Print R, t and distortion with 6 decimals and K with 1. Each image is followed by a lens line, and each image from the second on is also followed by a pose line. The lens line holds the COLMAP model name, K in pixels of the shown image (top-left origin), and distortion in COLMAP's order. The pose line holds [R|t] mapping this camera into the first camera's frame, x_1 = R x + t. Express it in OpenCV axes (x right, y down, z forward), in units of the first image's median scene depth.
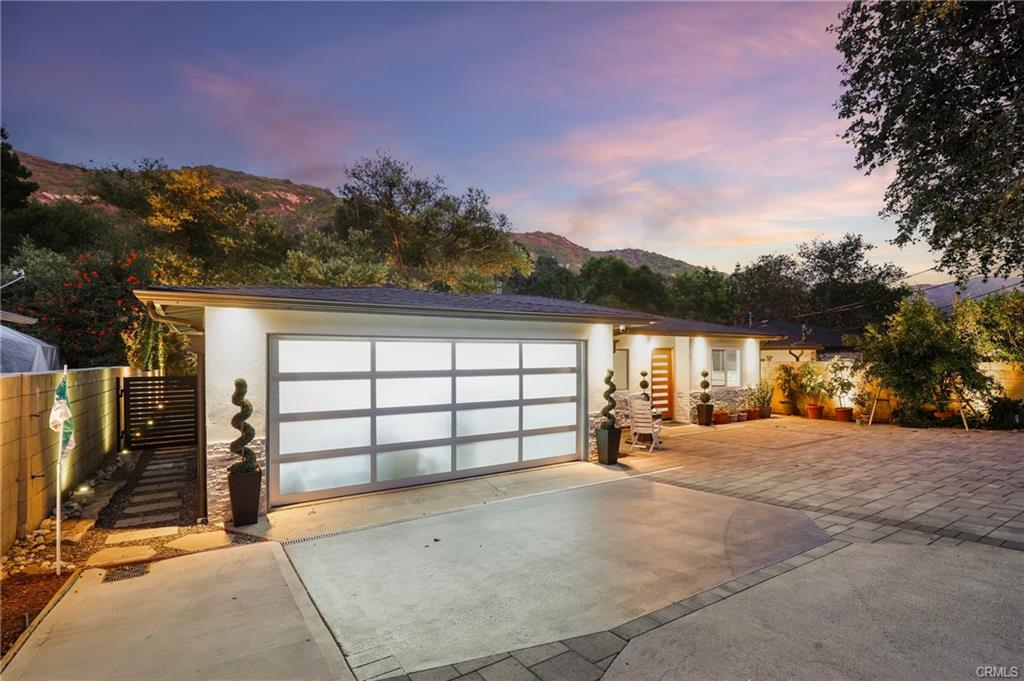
lens RADIAL K [[508.4, 0, 512.9], [0, 508.4, 359.4], [0, 0, 1]] dist [0.001590, 0.000042]
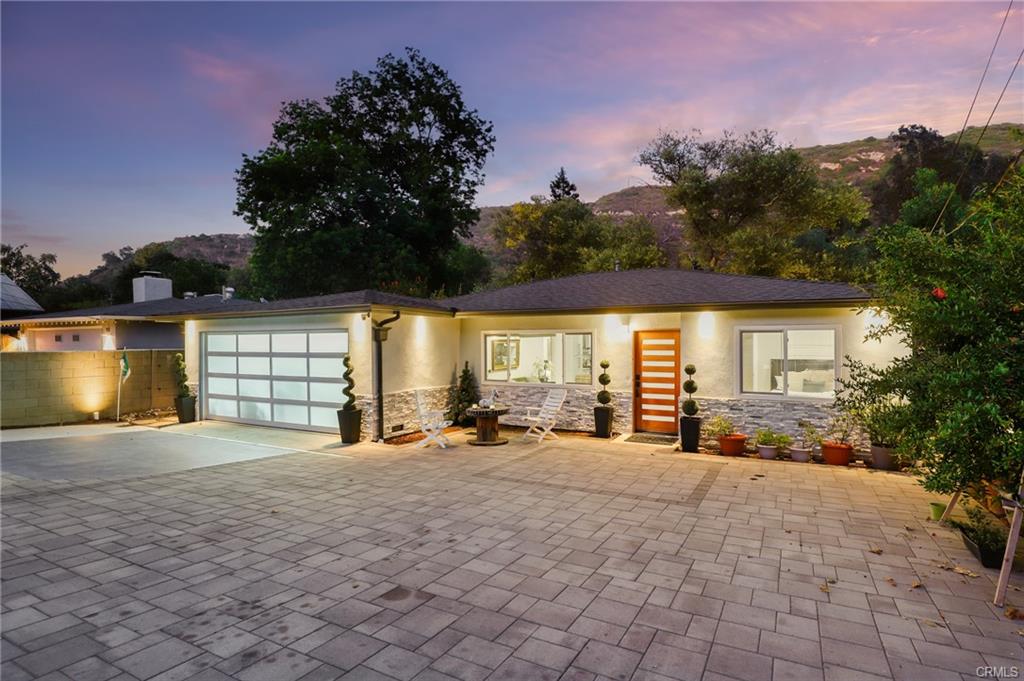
lens RADIAL K [[520.6, 0, 512.0], [0, 520.6, 340.5], [0, 0, 1]] dist [-0.001568, -0.000150]
pose [[0.473313, -0.000926, -0.880894, 1.439961], [-0.000957, 0.999998, -0.001566, -0.011573], [0.880894, 0.001584, 0.473312, 0.840978]]
